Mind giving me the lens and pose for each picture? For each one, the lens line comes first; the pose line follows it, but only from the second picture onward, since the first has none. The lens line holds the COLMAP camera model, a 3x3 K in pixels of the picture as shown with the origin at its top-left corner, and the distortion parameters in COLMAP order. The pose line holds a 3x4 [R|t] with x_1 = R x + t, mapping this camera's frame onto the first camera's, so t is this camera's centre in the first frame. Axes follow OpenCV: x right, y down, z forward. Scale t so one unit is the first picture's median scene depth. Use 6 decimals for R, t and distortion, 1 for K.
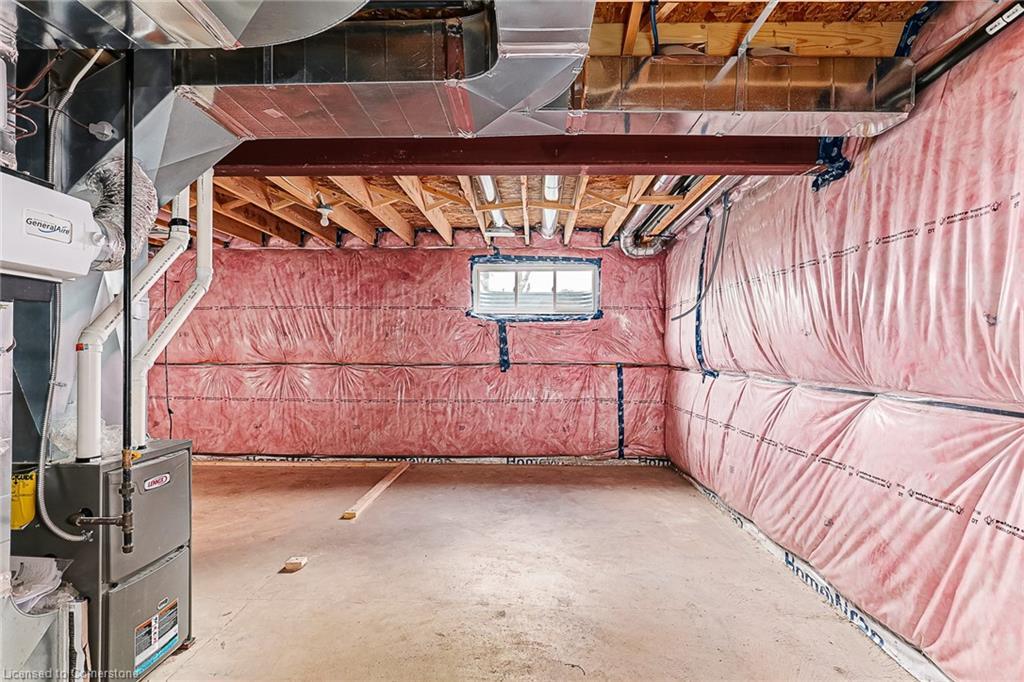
lens RADIAL K [[481.9, 0, 512.0], [0, 481.9, 341.0], [0, 0, 1]] dist [-0.001242, -0.000188]
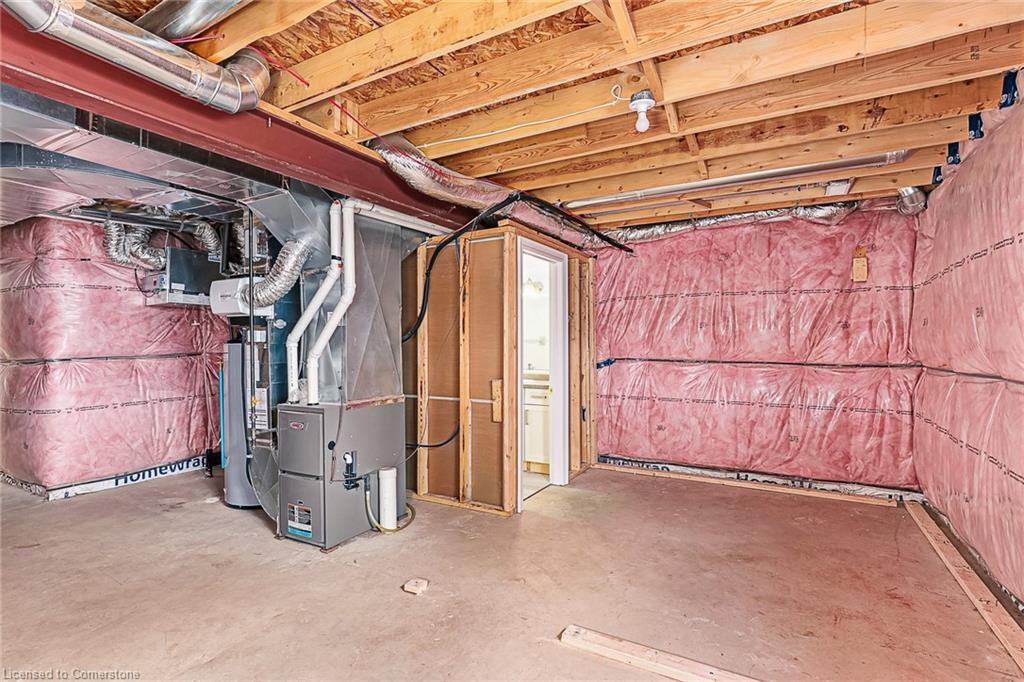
lens RADIAL K [[481.9, 0, 512.0], [0, 481.9, 341.0], [0, 0, 1]] dist [-0.001242, -0.000188]
pose [[-0.454892, -0.003234, -0.890541, 0.373187], [0.023266, 0.999609, -0.015514, 0.034084], [0.890242, -0.027776, -0.454639, 2.199792]]
